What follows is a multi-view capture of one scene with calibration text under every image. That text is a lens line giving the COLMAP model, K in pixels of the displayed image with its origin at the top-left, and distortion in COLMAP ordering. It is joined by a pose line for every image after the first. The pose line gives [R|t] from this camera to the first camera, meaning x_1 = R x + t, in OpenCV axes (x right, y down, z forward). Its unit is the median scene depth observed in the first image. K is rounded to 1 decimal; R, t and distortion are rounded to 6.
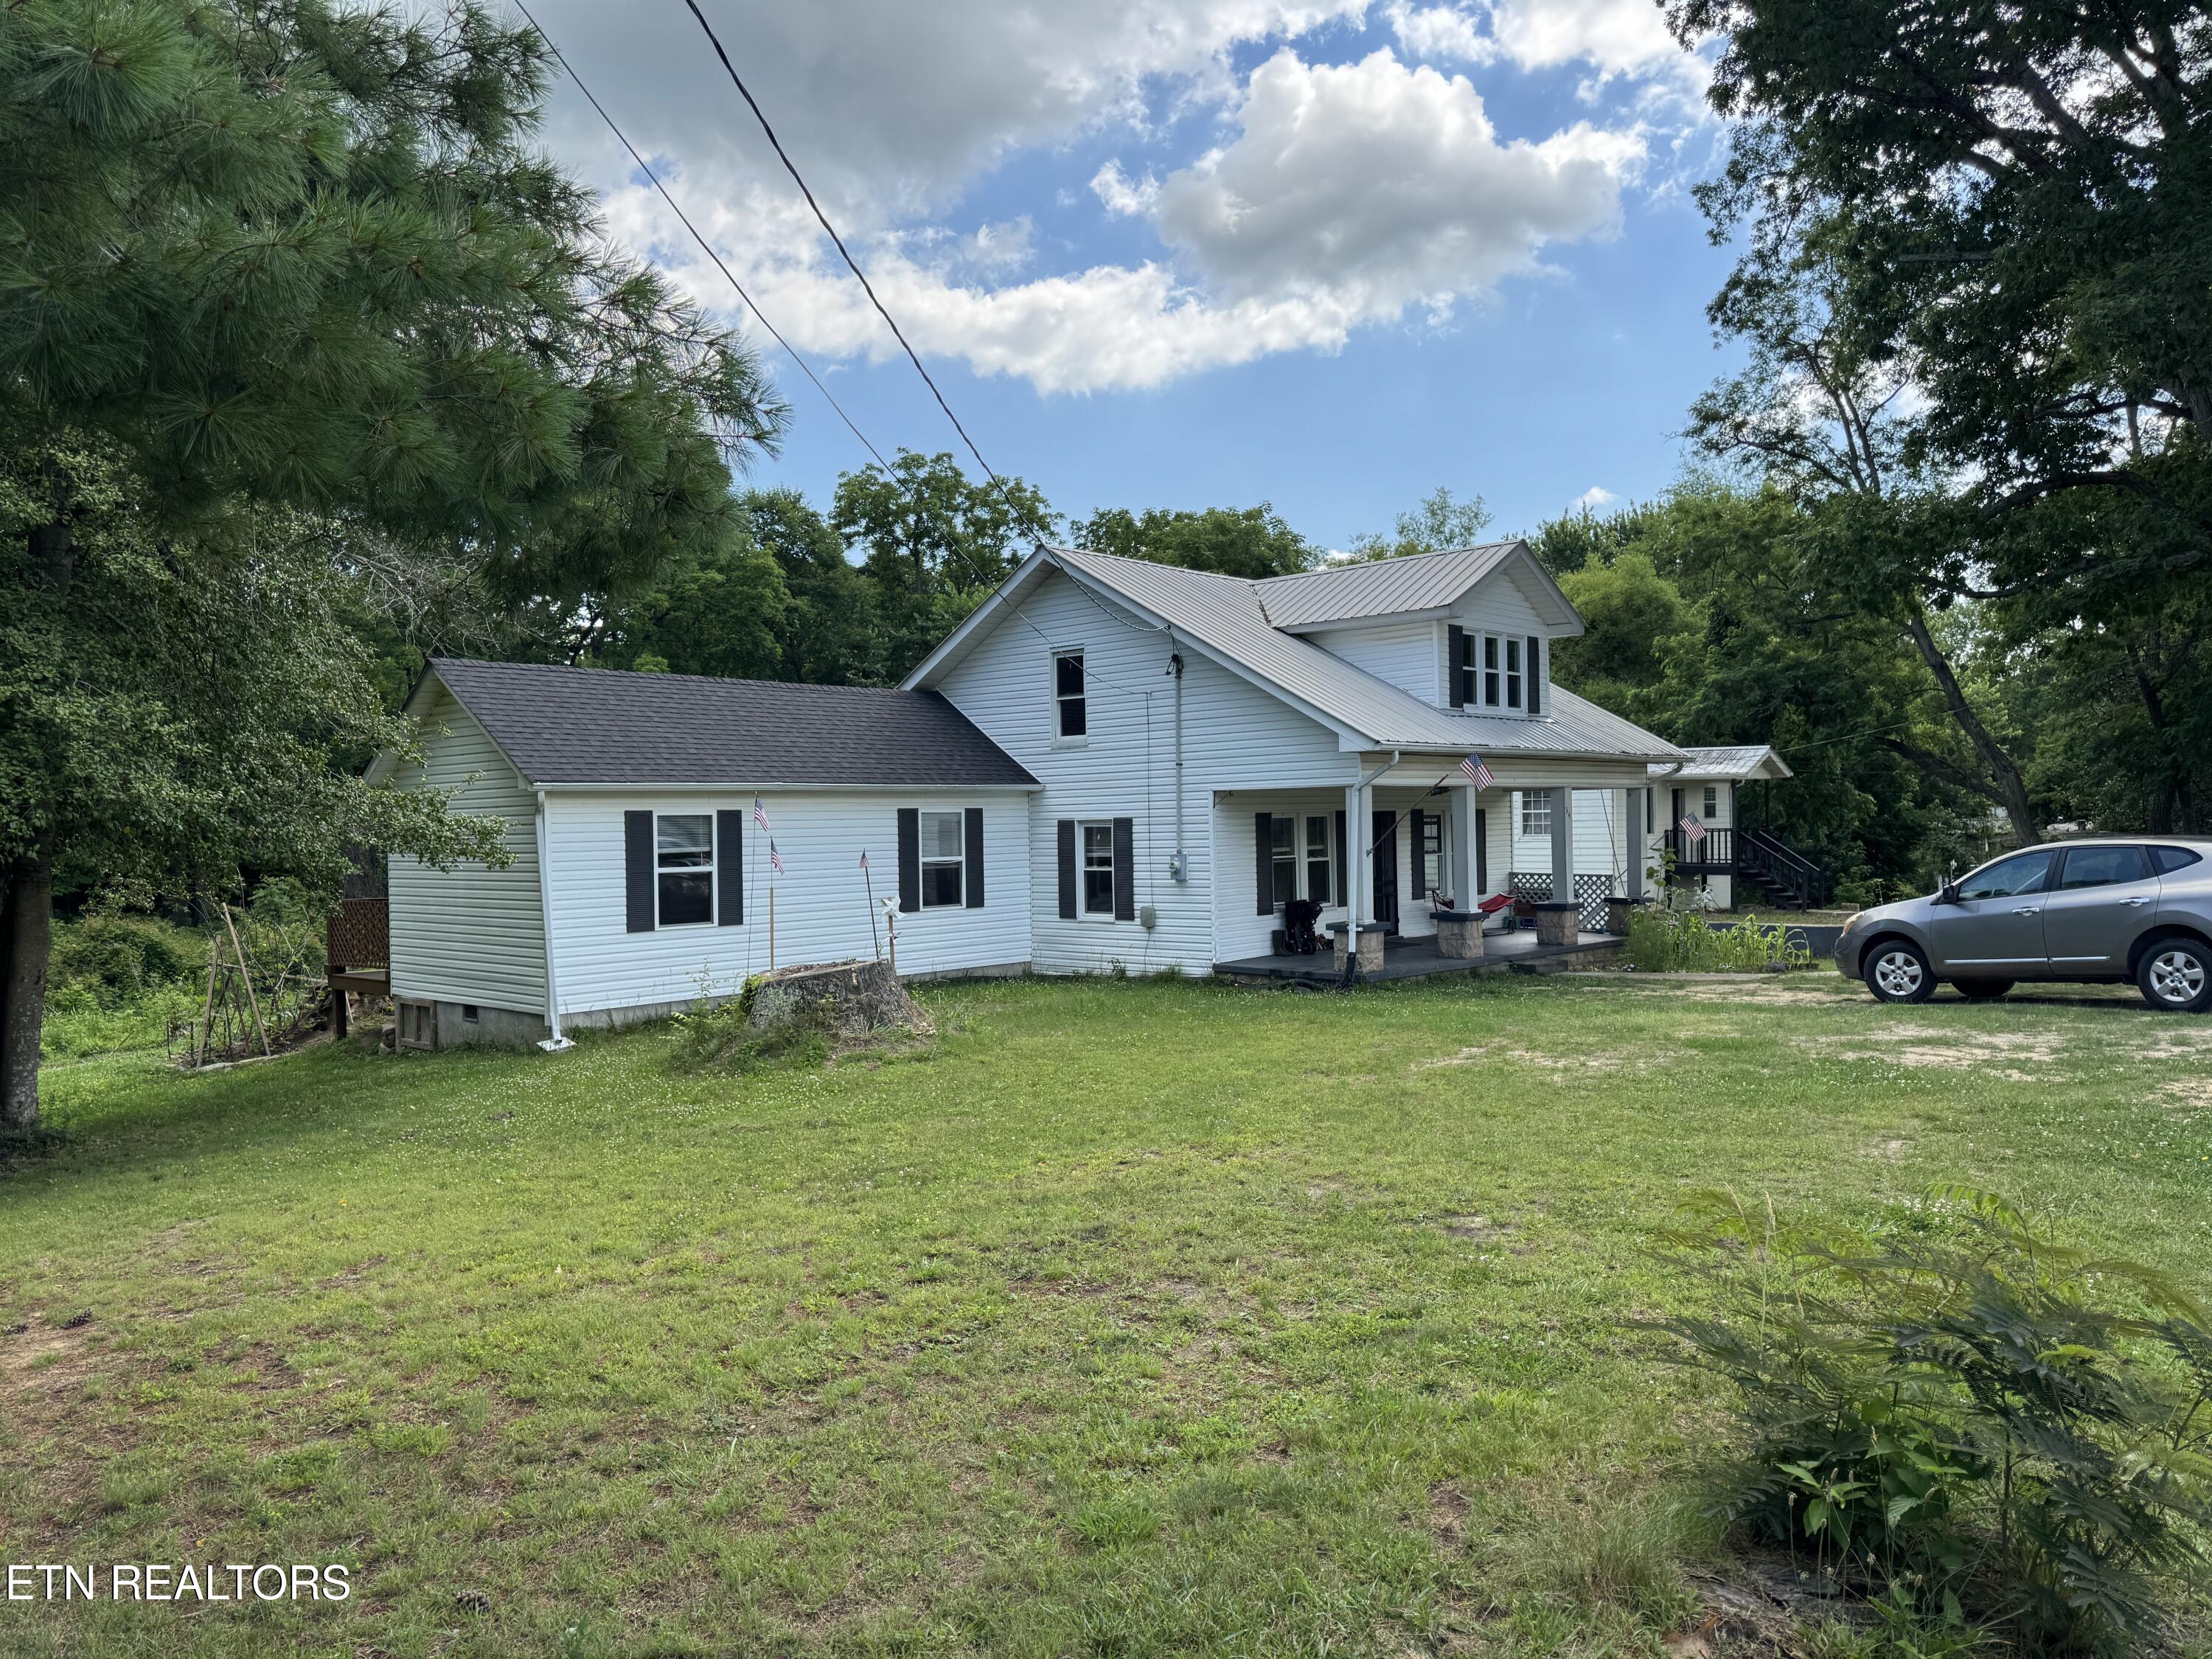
lens RADIAL K [[1558.2, 0, 1103.5], [0, 1558.2, 825.6], [0, 0, 1]] dist [0.049380, -0.038885]
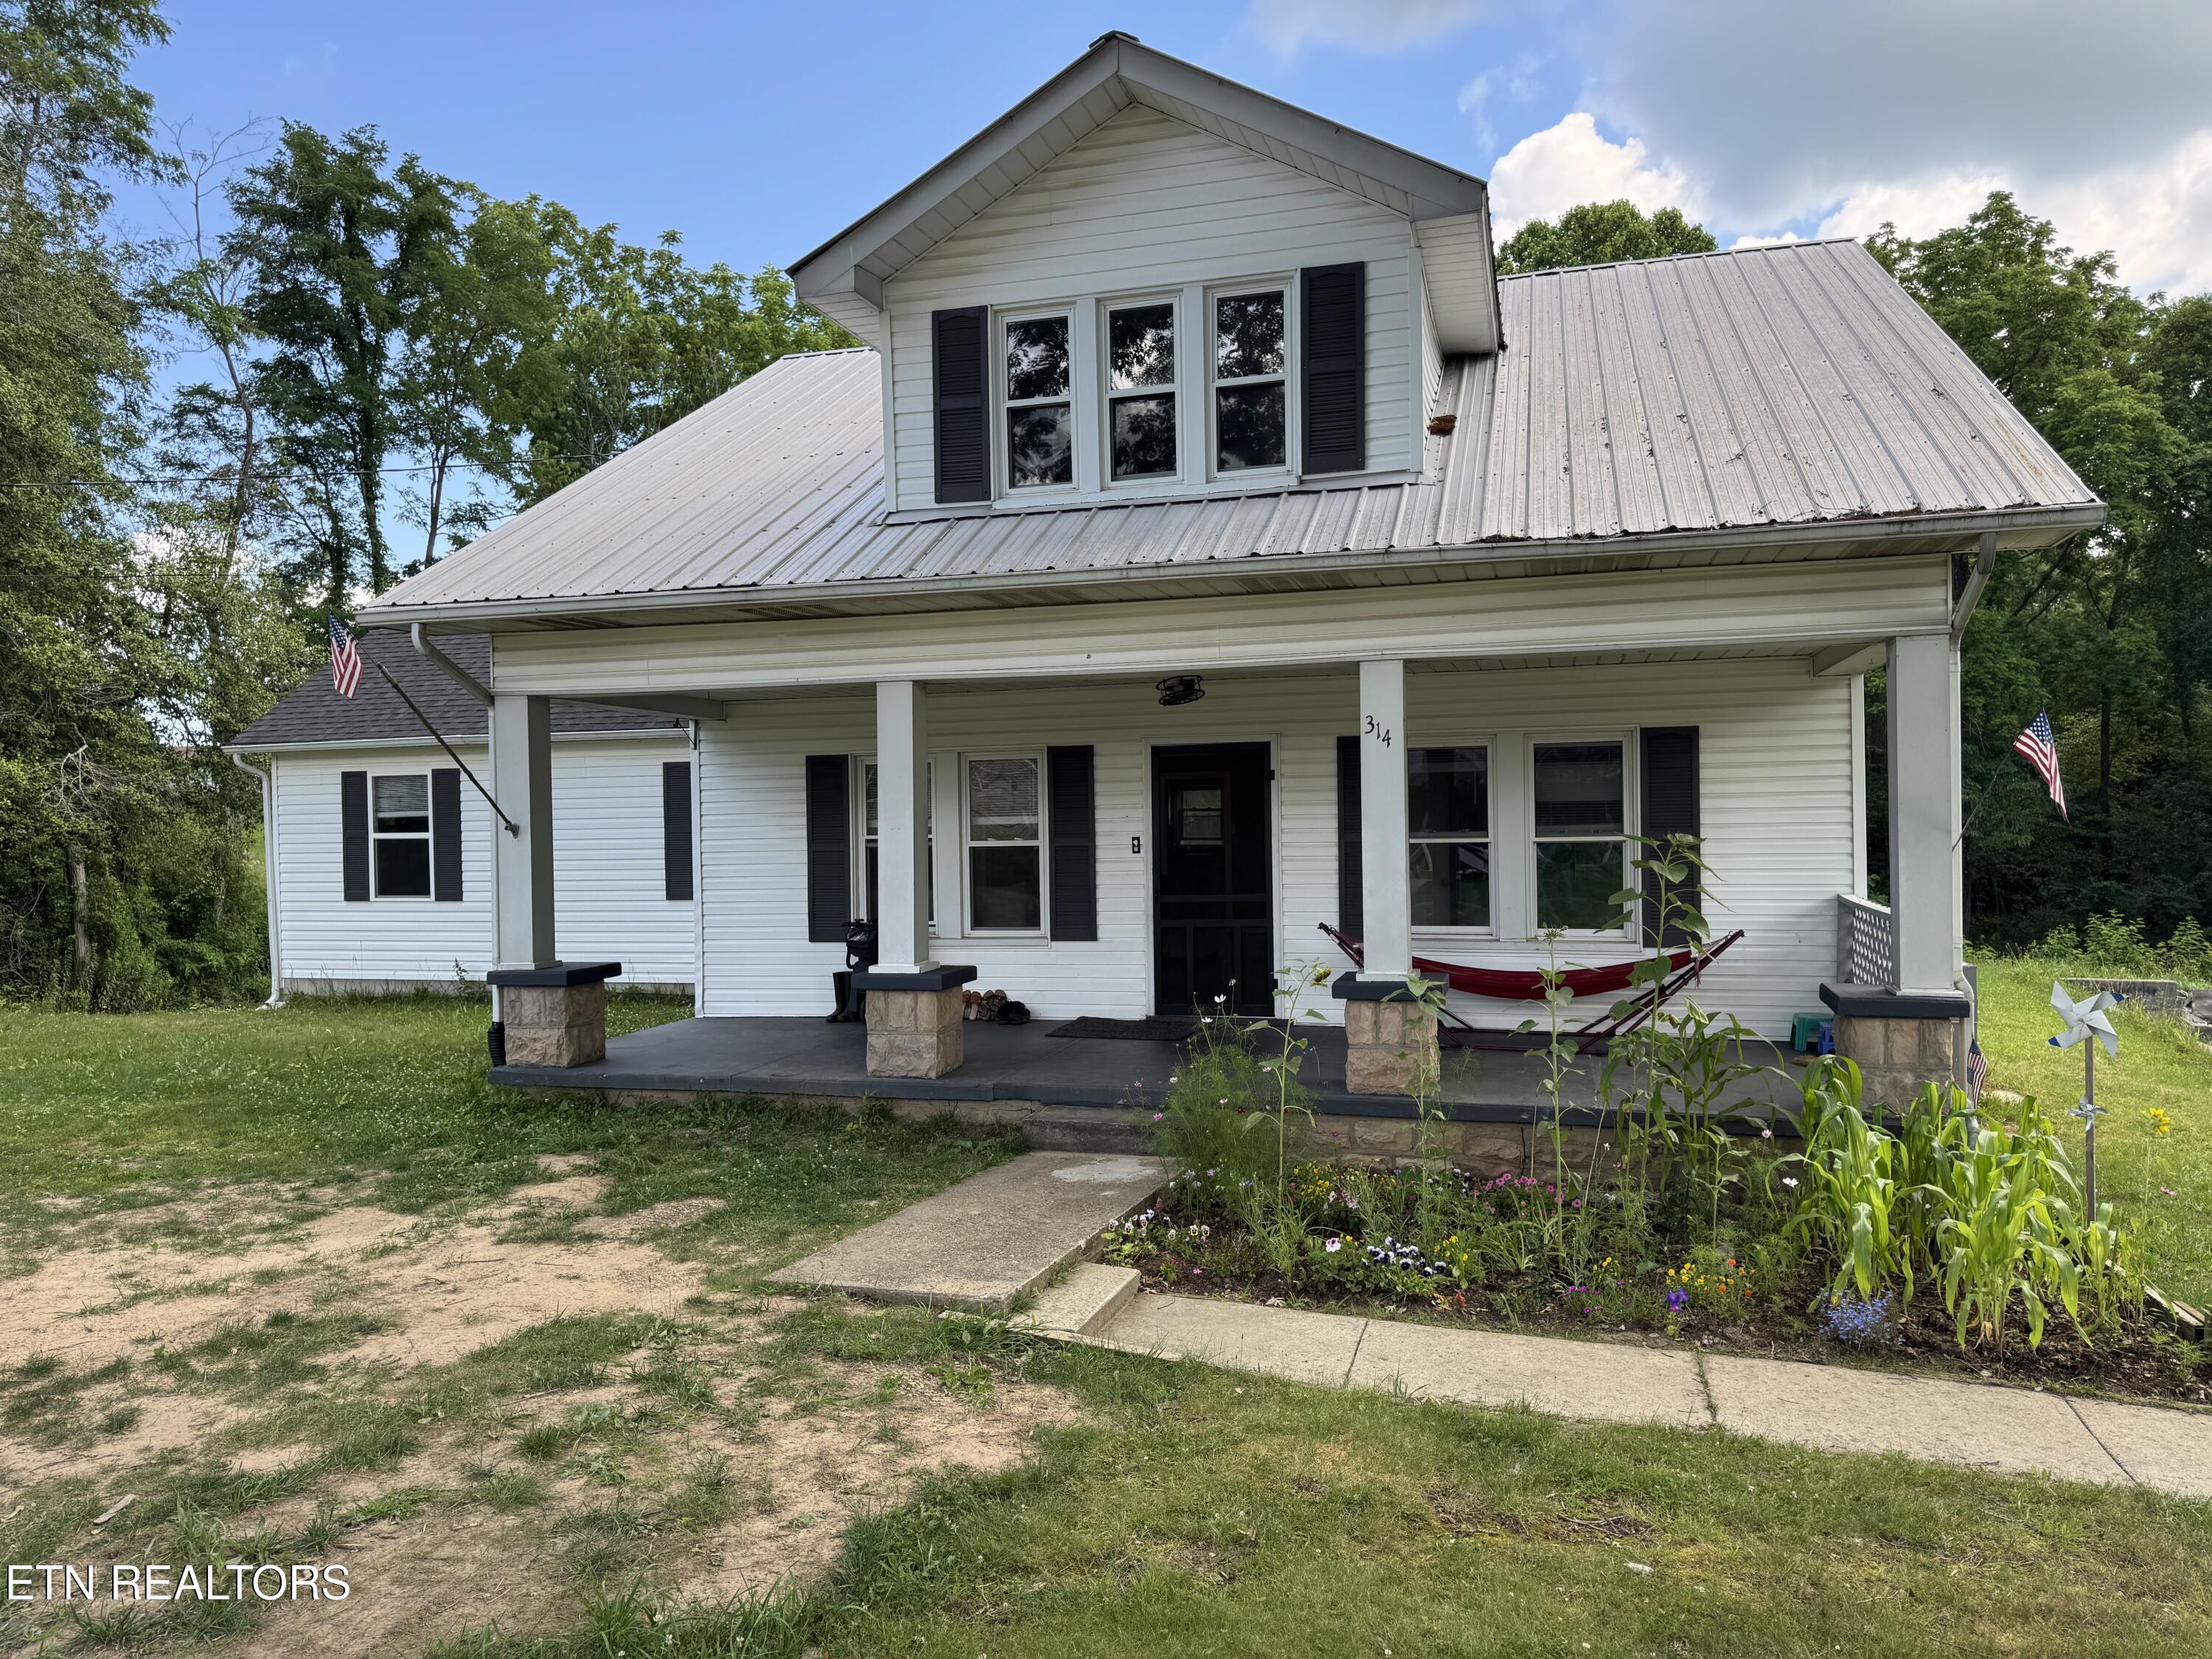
lens RADIAL K [[1558.2, 0, 1104.8], [0, 1558.2, 831.0], [0, 0, 1]] dist [0.049380, -0.038885]
pose [[0.408207, 0.035092, -0.912215, 0.733568], [0.018940, 0.998720, 0.046895, -0.009622], [0.912693, -0.036421, 0.407020, 1.011311]]
